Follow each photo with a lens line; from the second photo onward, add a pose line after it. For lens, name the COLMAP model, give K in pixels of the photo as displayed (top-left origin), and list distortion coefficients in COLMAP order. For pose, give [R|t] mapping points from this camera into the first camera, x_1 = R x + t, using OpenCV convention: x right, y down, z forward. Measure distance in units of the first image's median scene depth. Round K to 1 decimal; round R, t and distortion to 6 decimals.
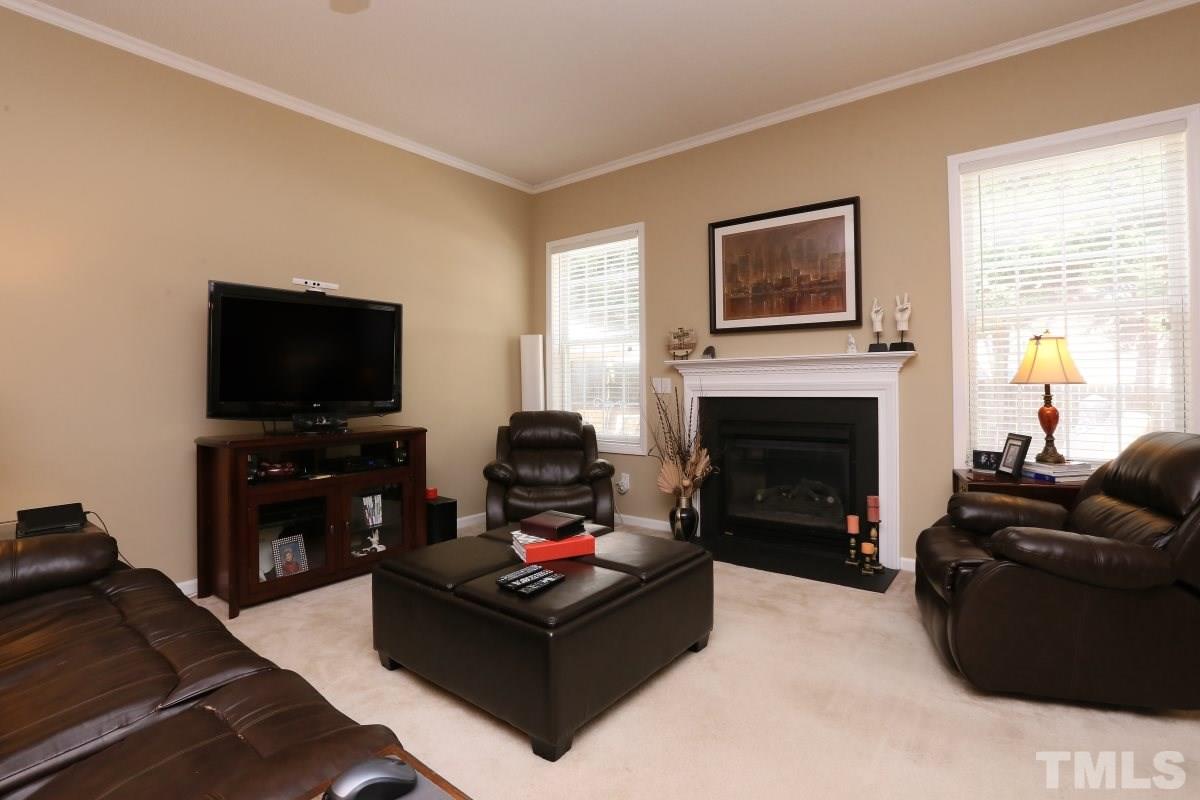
lens RADIAL K [[560.5, 0, 607.5], [0, 560.5, 378.4], [0, 0, 1]] dist [-0.031679, 0.000732]
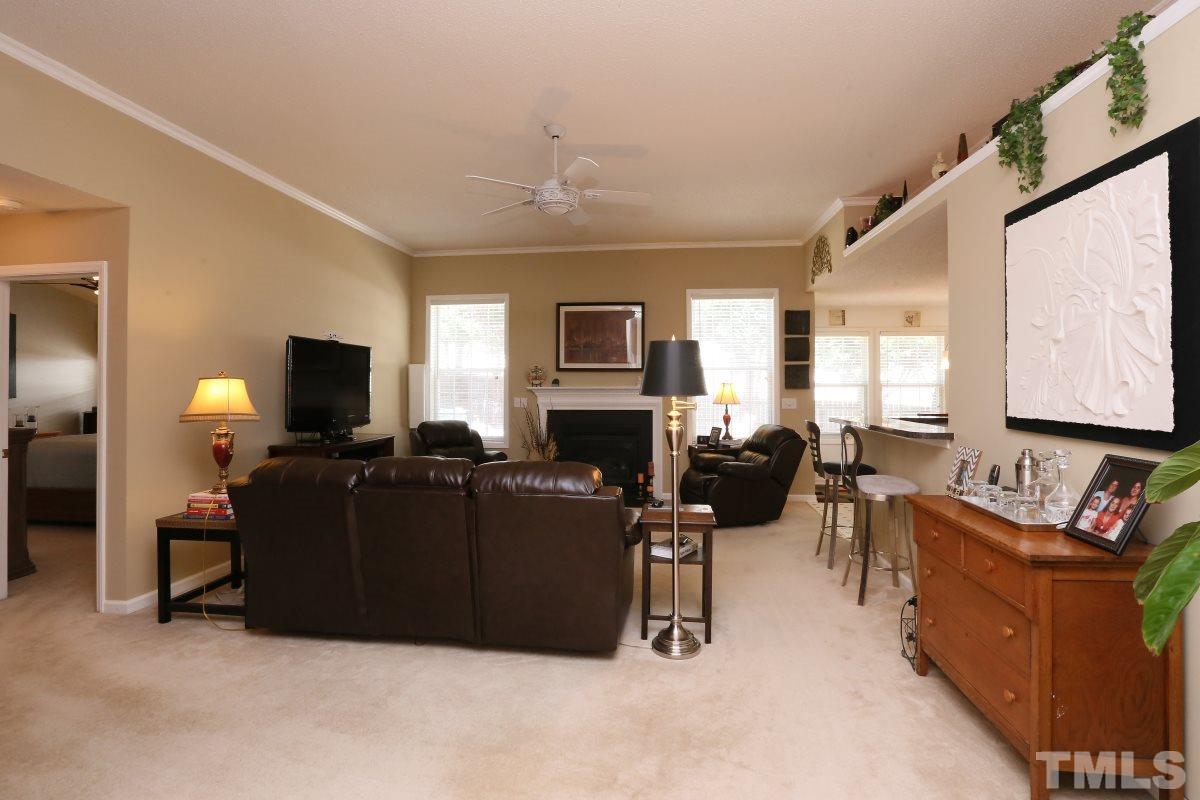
lens RADIAL K [[560.5, 0, 596.6], [0, 560.5, 395.0], [0, 0, 1]] dist [-0.031679, 0.000732]
pose [[0.858145, 0.003531, 0.513396, -0.557894], [-0.013350, 0.999792, 0.015439, -0.037660], [-0.513234, -0.020103, 0.858013, -0.459560]]
